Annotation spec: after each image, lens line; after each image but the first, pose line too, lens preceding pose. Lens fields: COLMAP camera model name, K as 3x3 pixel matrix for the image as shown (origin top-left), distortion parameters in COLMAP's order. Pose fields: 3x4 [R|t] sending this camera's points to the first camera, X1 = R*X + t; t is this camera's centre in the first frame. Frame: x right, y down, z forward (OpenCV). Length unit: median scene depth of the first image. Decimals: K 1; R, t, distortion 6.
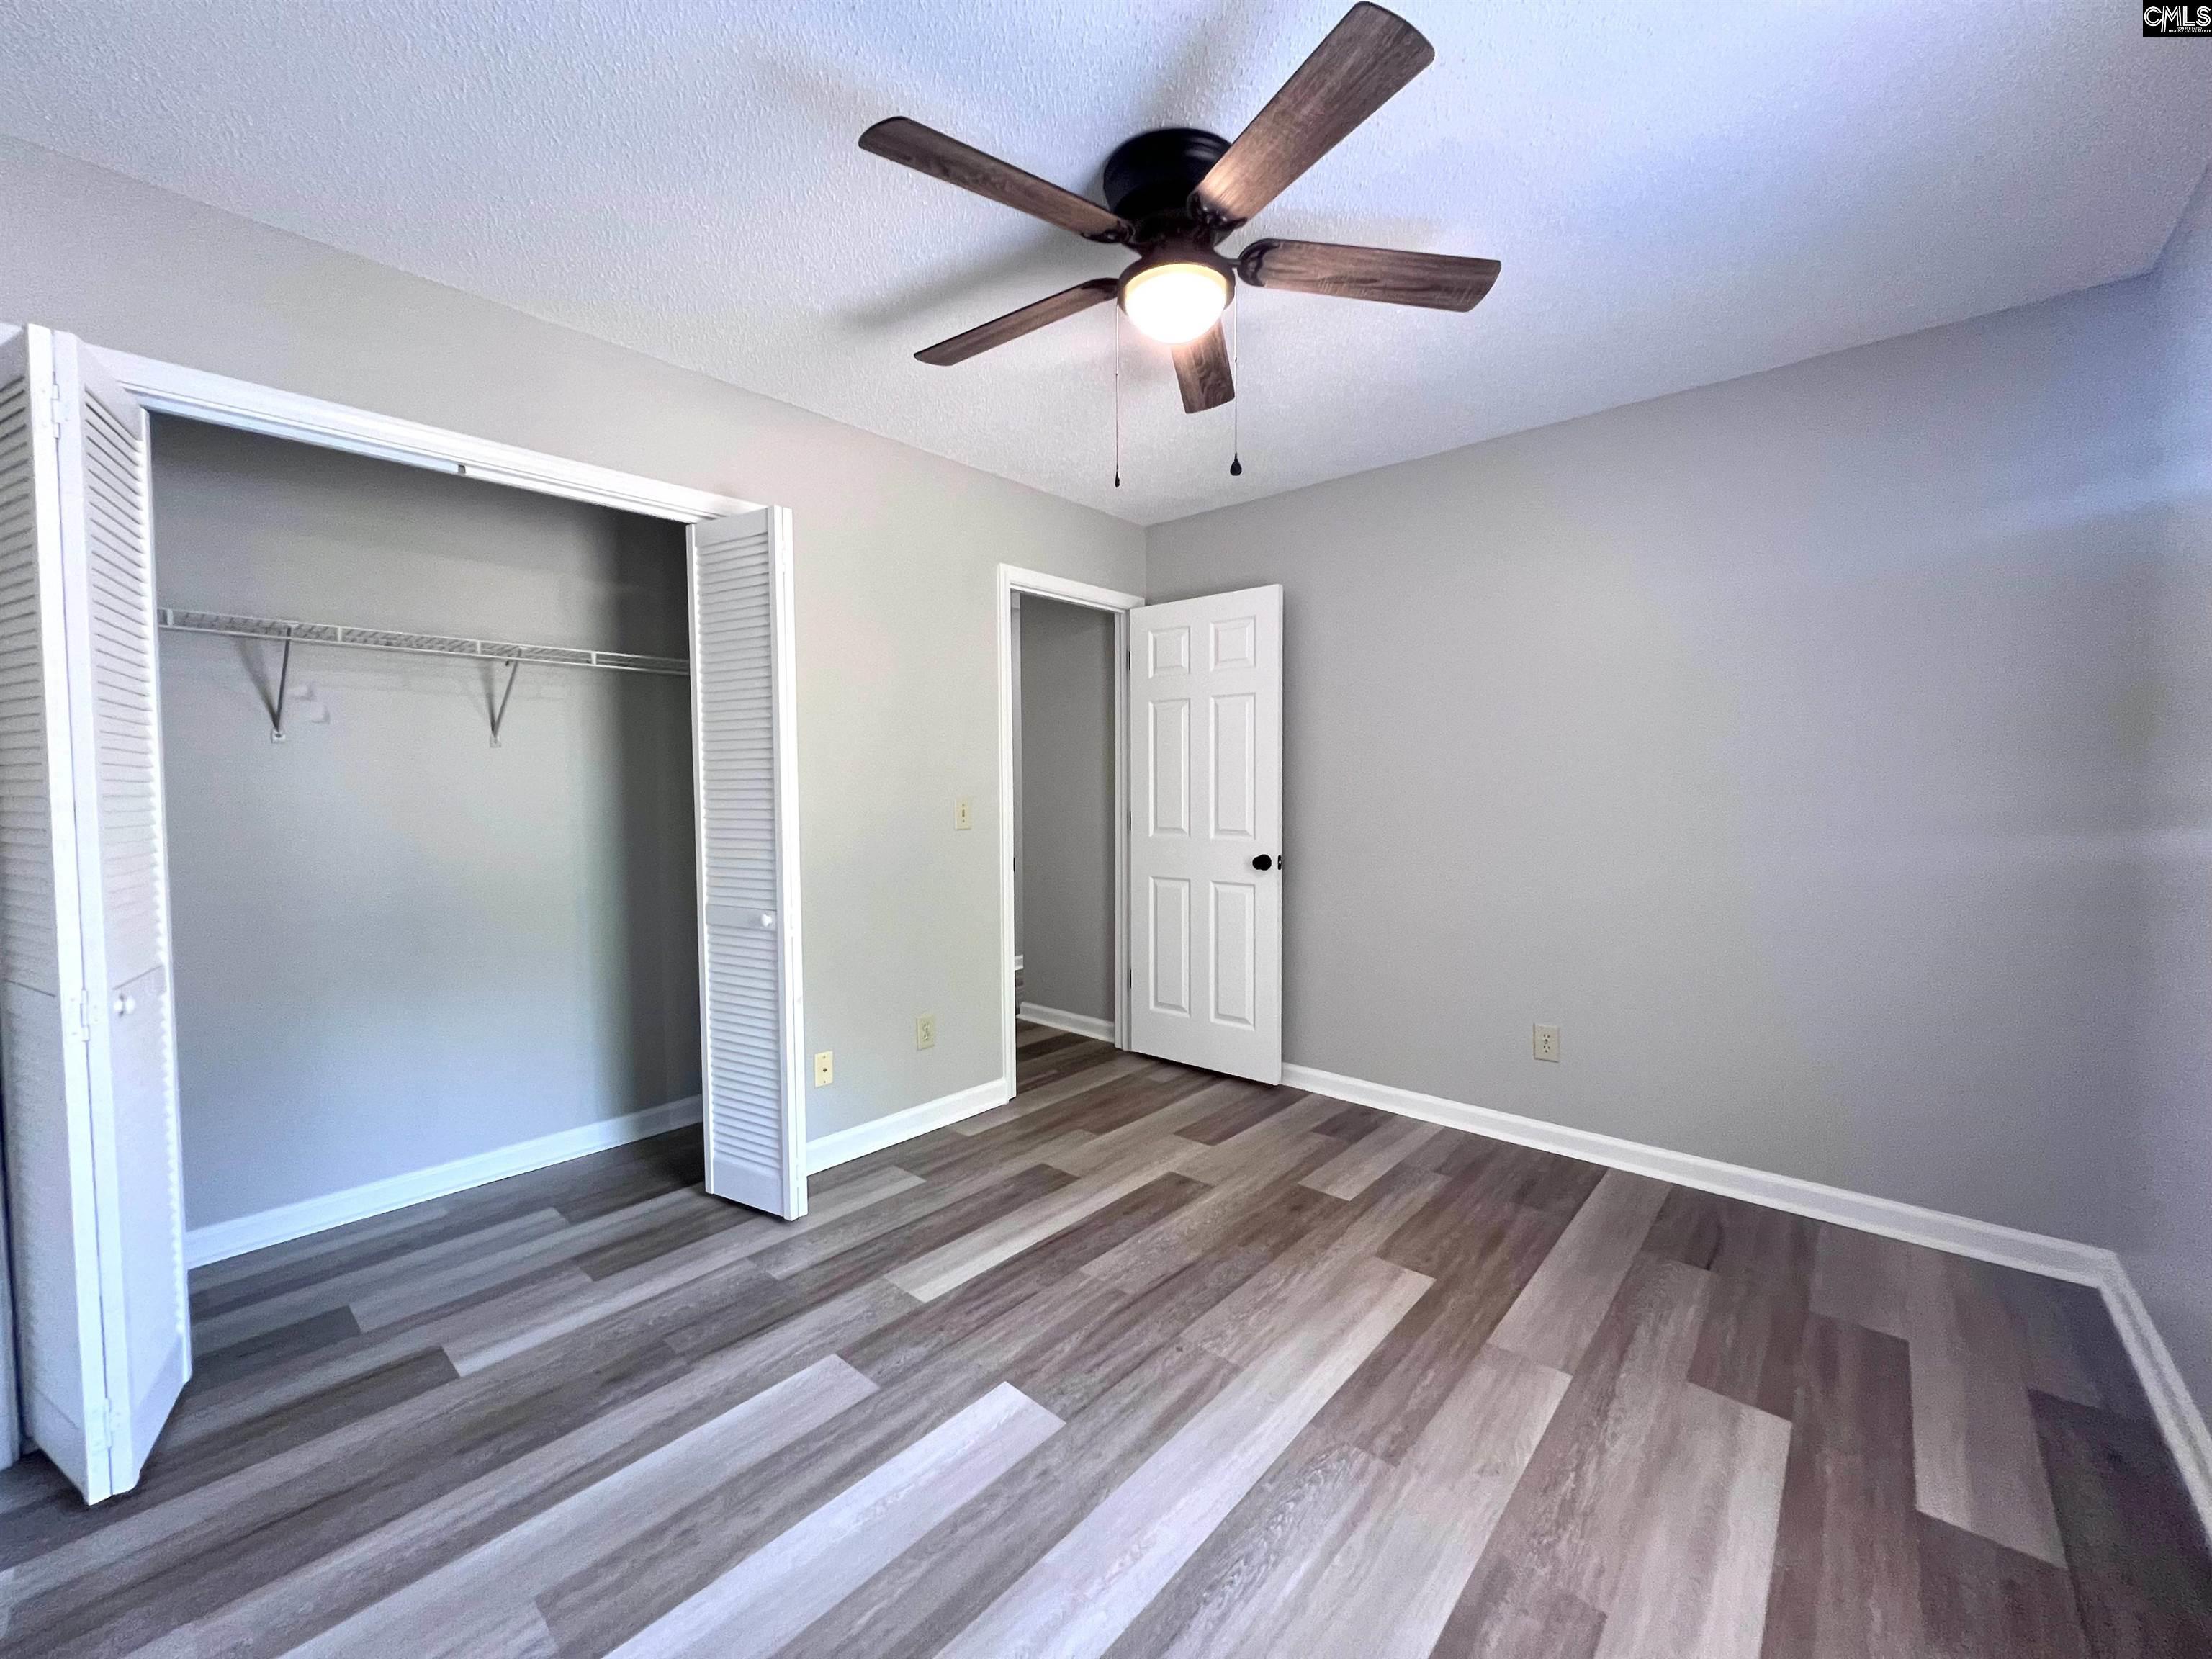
lens RADIAL K [[889.8, 0, 1100.0], [0, 889.8, 827.4], [0, 0, 1]] dist [-0.000438, 0.000241]
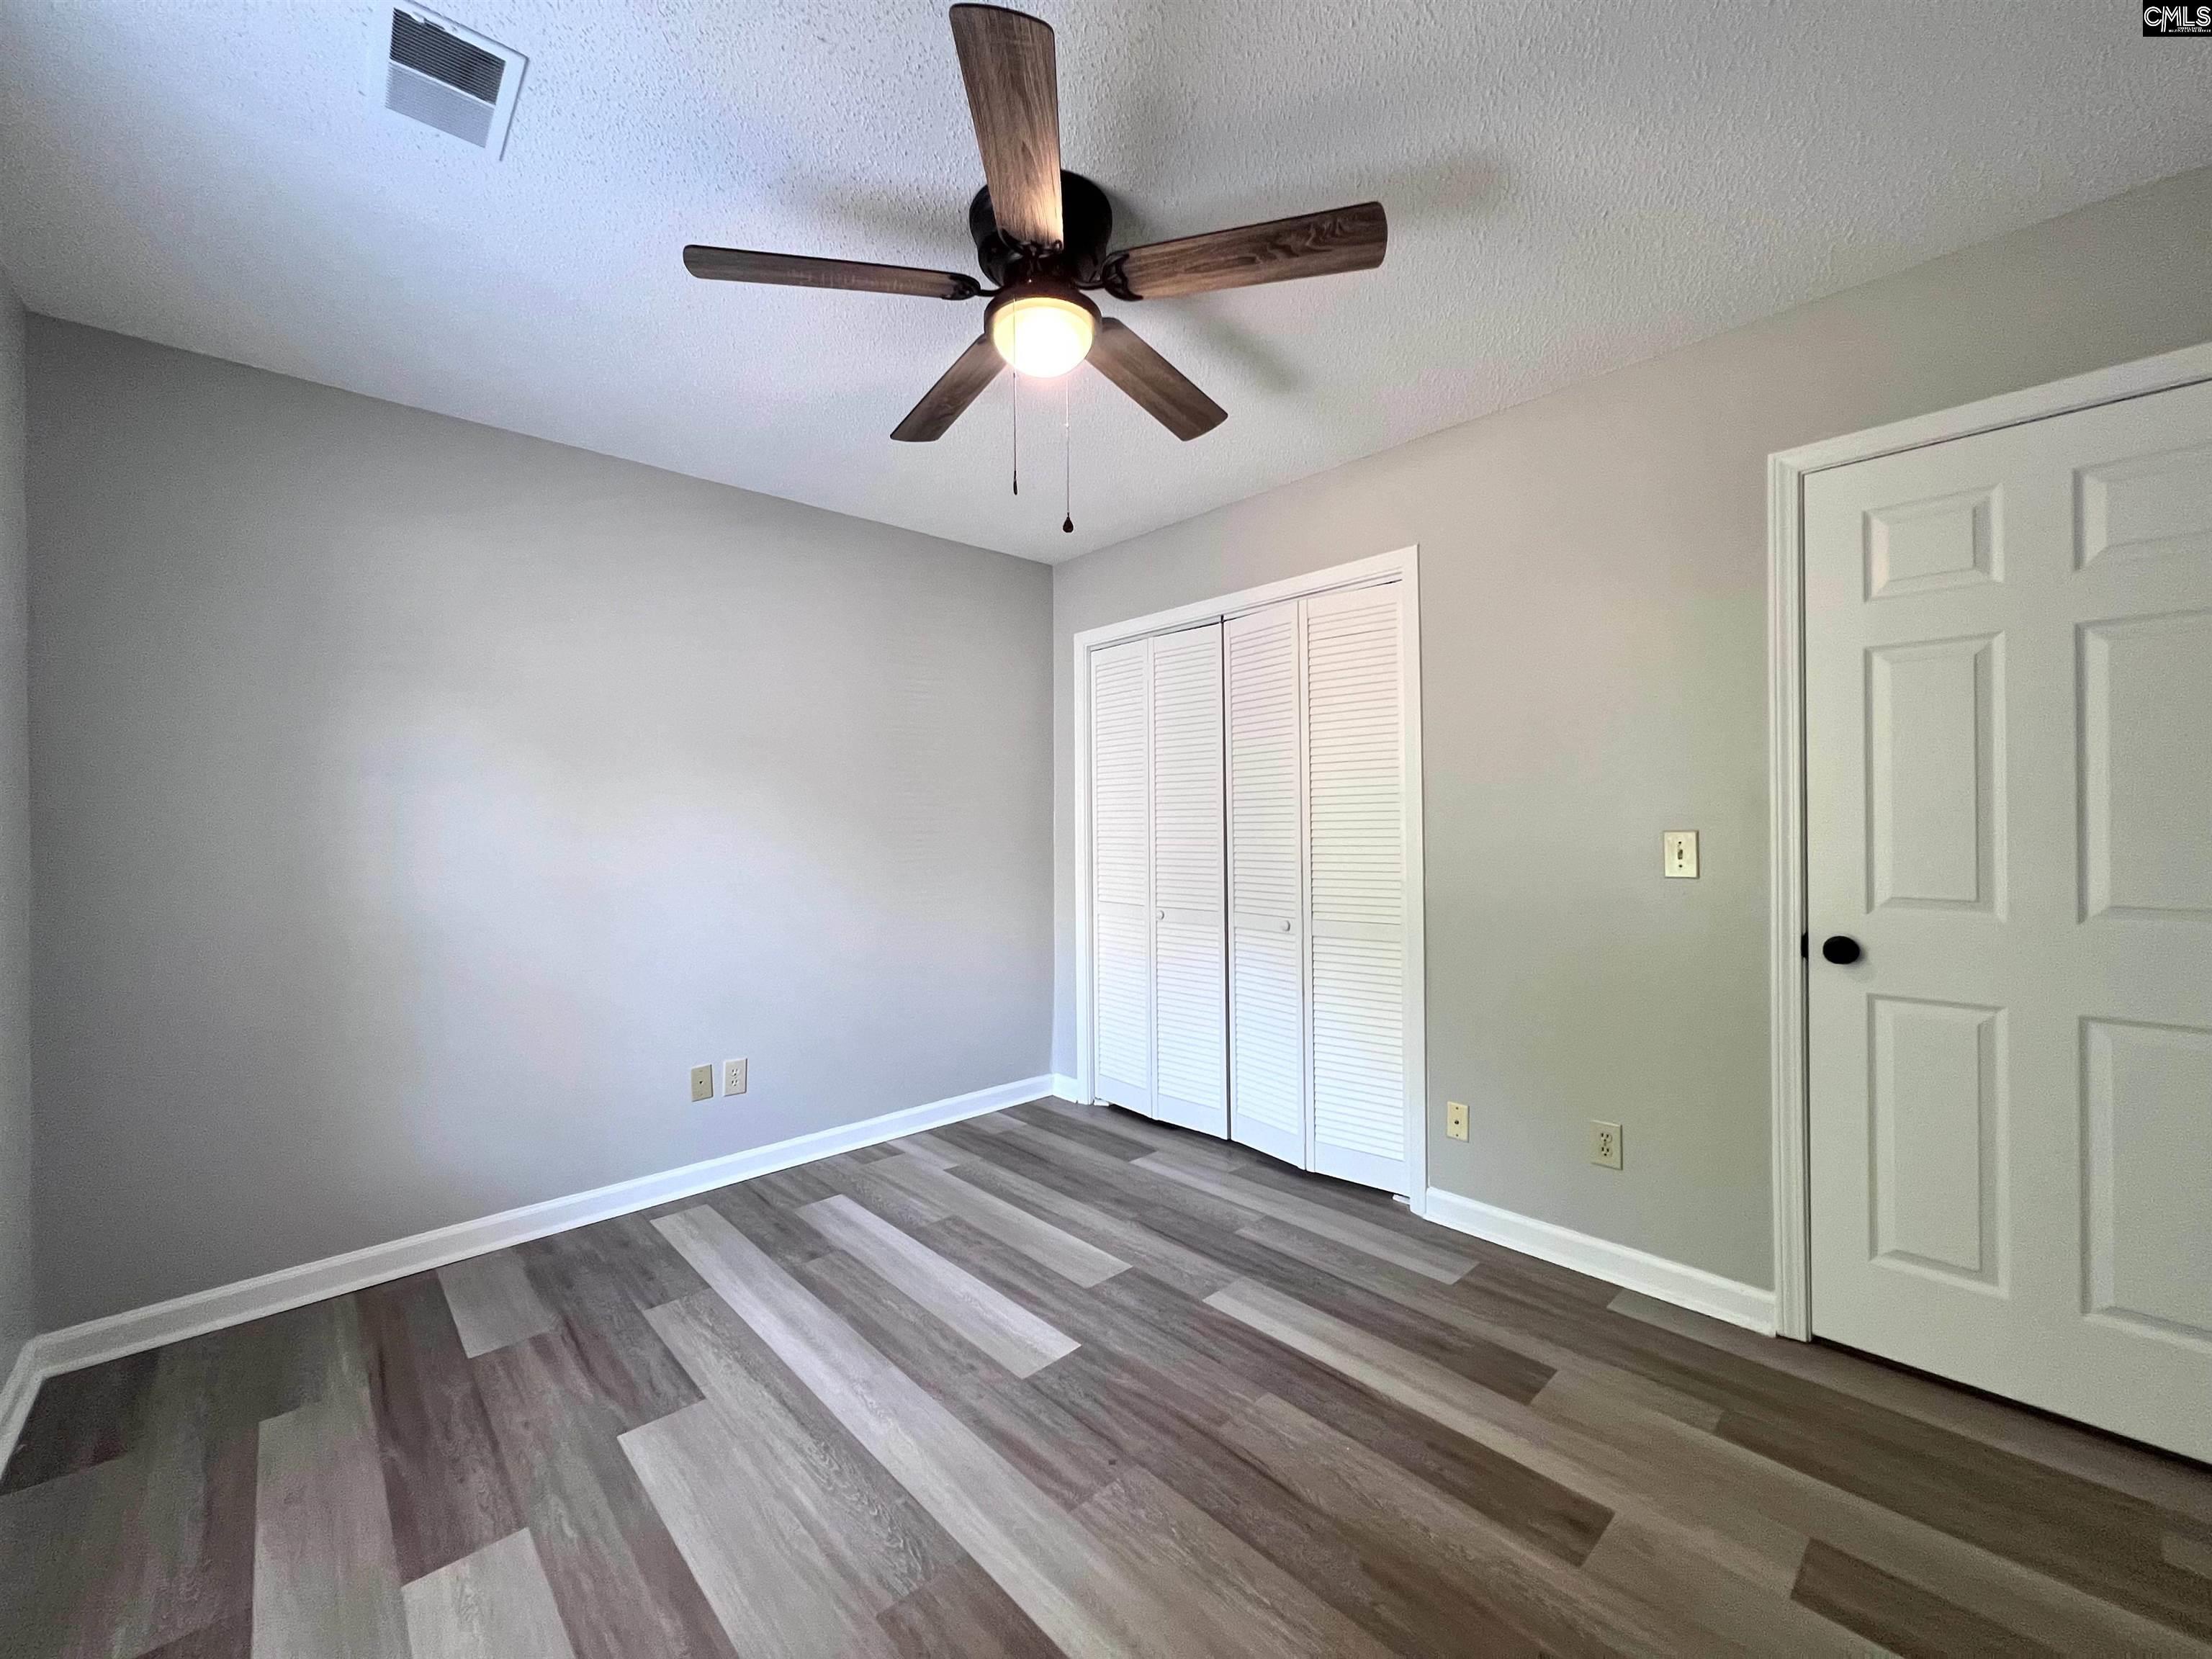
lens RADIAL K [[904.7, 0, 1115.7], [0, 904.7, 823.9], [0, 0, 1]] dist [-0.000507, -0.000115]
pose [[-0.105142, 0.003491, -0.994451, 1.011826], [-0.034350, 0.999384, 0.007140, -0.048670], [0.993864, 0.034911, -0.104957, 1.120152]]
